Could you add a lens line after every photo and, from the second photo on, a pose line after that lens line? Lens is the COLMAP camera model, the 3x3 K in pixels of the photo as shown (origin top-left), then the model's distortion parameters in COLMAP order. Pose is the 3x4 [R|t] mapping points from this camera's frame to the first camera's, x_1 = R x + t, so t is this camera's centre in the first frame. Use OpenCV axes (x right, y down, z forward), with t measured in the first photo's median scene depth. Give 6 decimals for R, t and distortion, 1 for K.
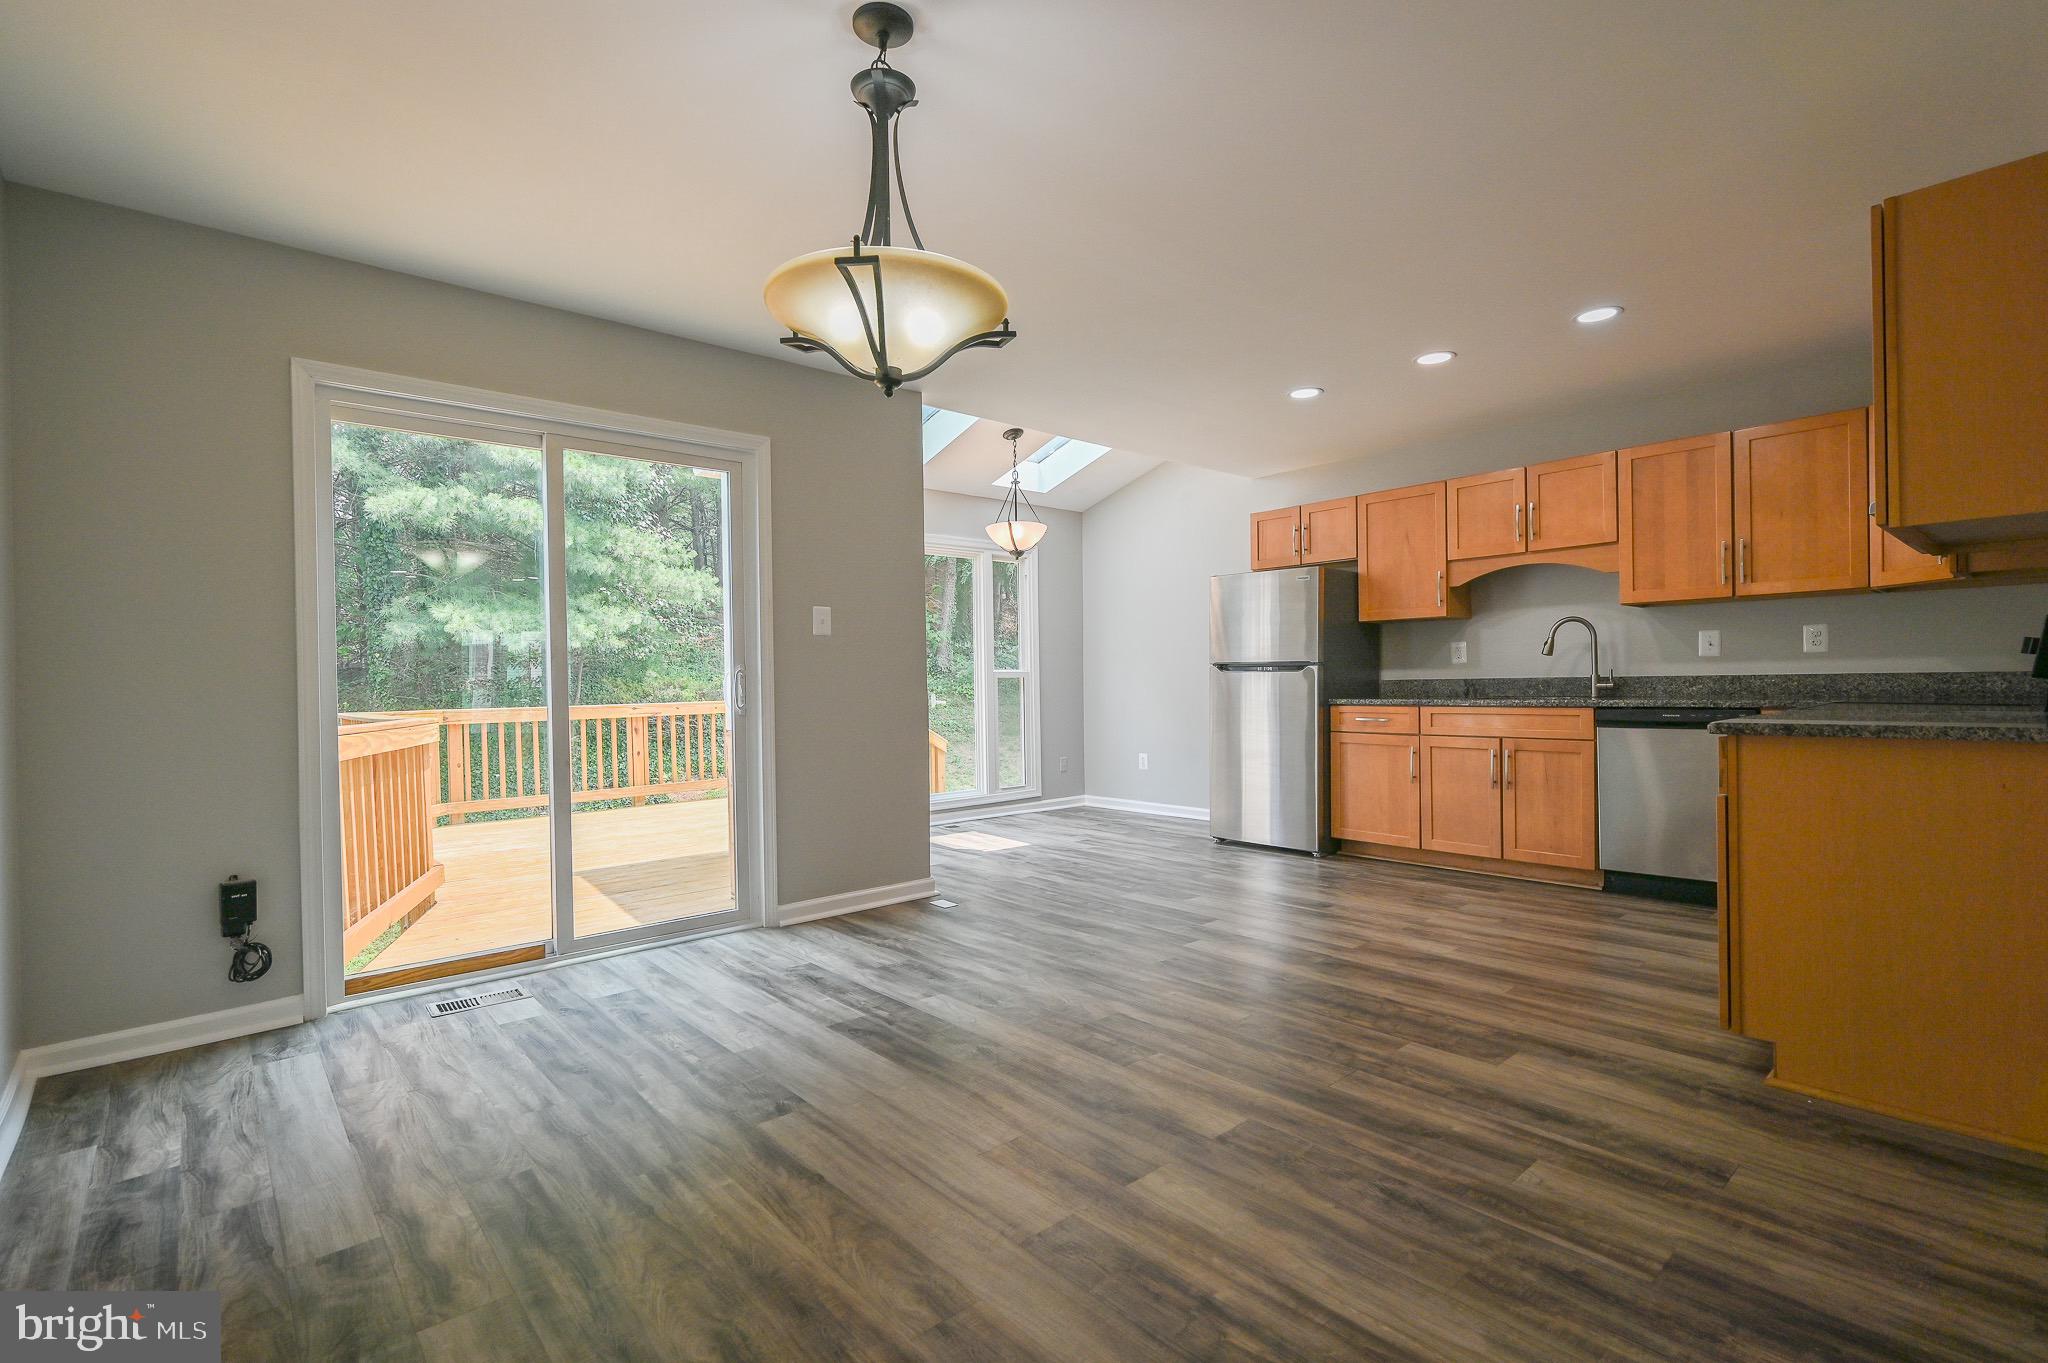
lens RADIAL K [[942.4, 0, 1019.0], [0, 942.4, 682.4], [0, 0, 1]] dist [0.001011, 0.000542]
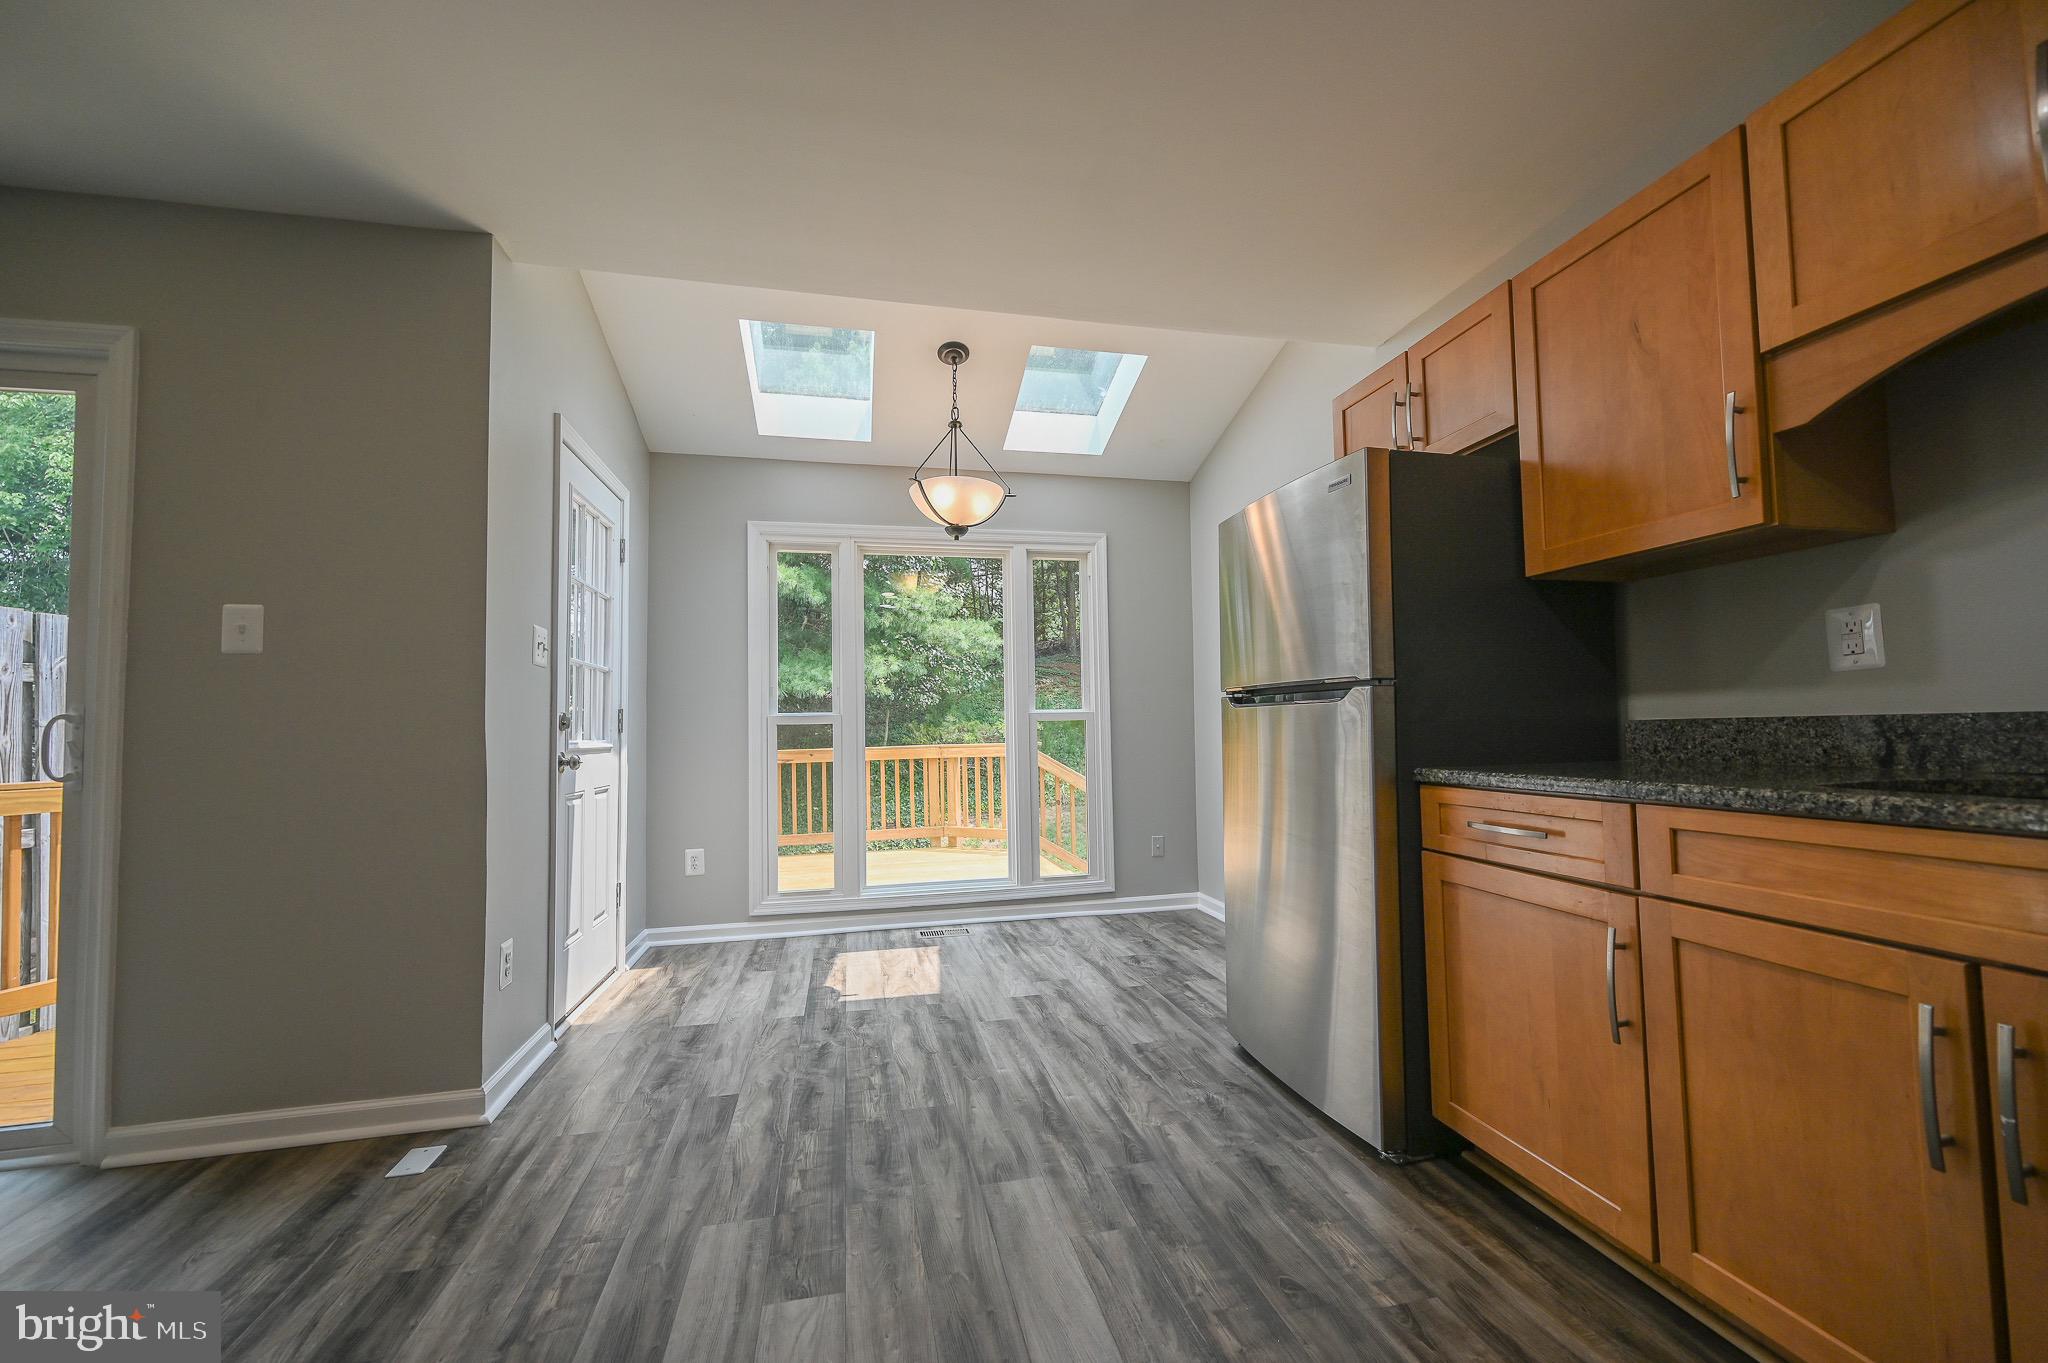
lens RADIAL K [[804.8, 0, 1026.5], [0, 804.8, 685.6], [0, 0, 1]] dist [-0.000662, 0.000141]
pose [[0.876981, -0.028831, -0.479659, 0.560760], [0.006081, 0.998784, -0.048918, -0.003377], [0.480486, 0.039983, 0.876091, 0.984696]]
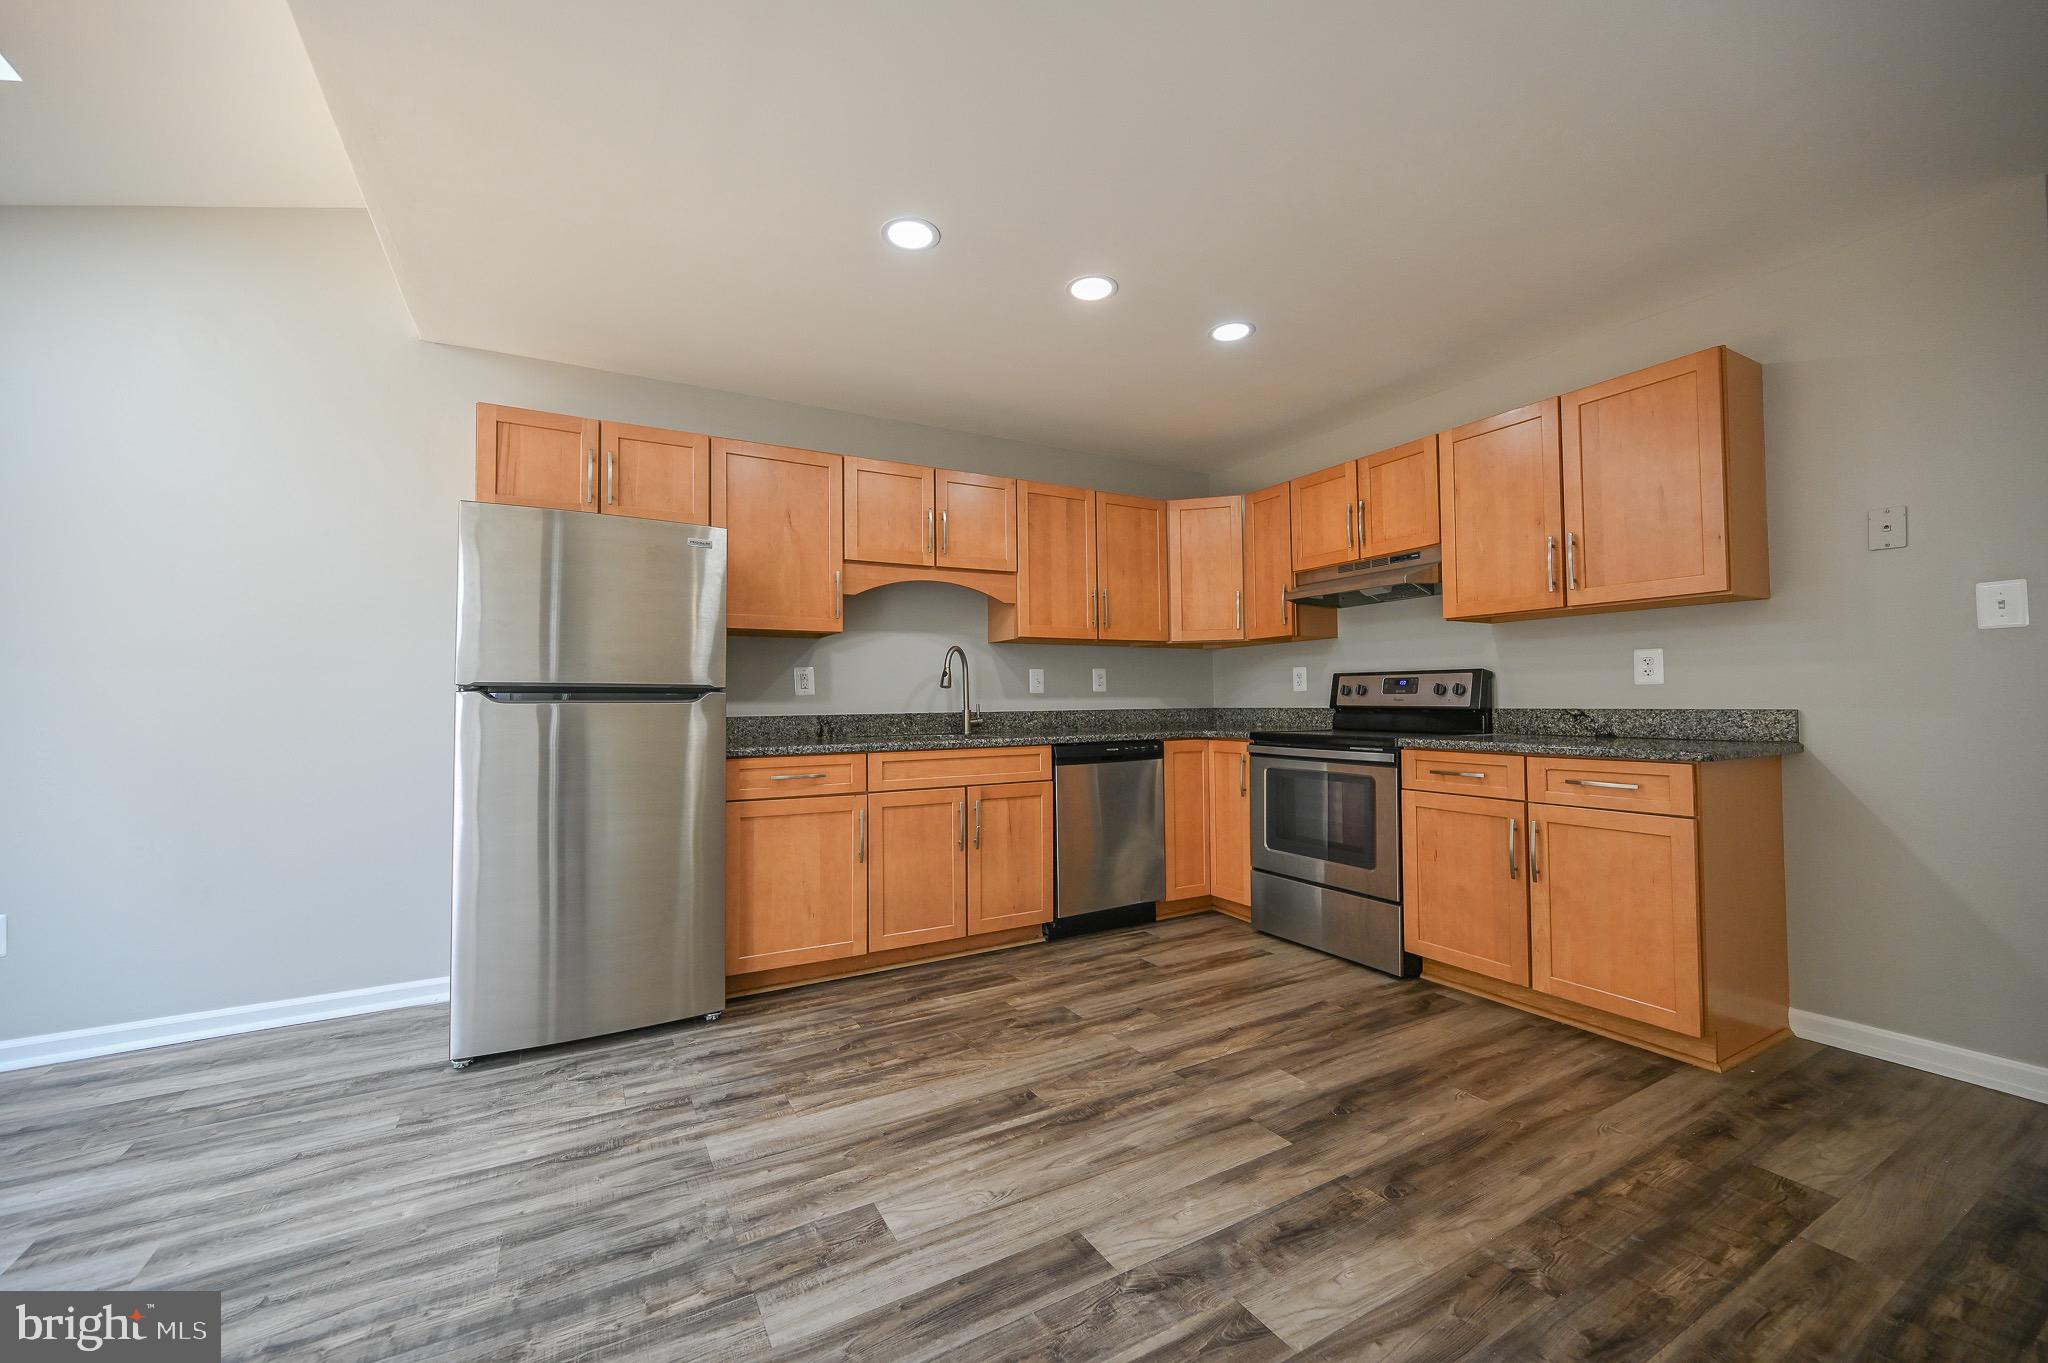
lens RADIAL K [[804.9, 0, 1024.0], [0, 804.9, 681.5], [0, 0, 1]] dist [0.000618, 0.000105]
pose [[0.202338, 0.039377, 0.978524, -0.229574], [0.008983, 0.999075, -0.042061, -0.003206], [-0.979275, 0.017300, 0.201797, 1.130233]]
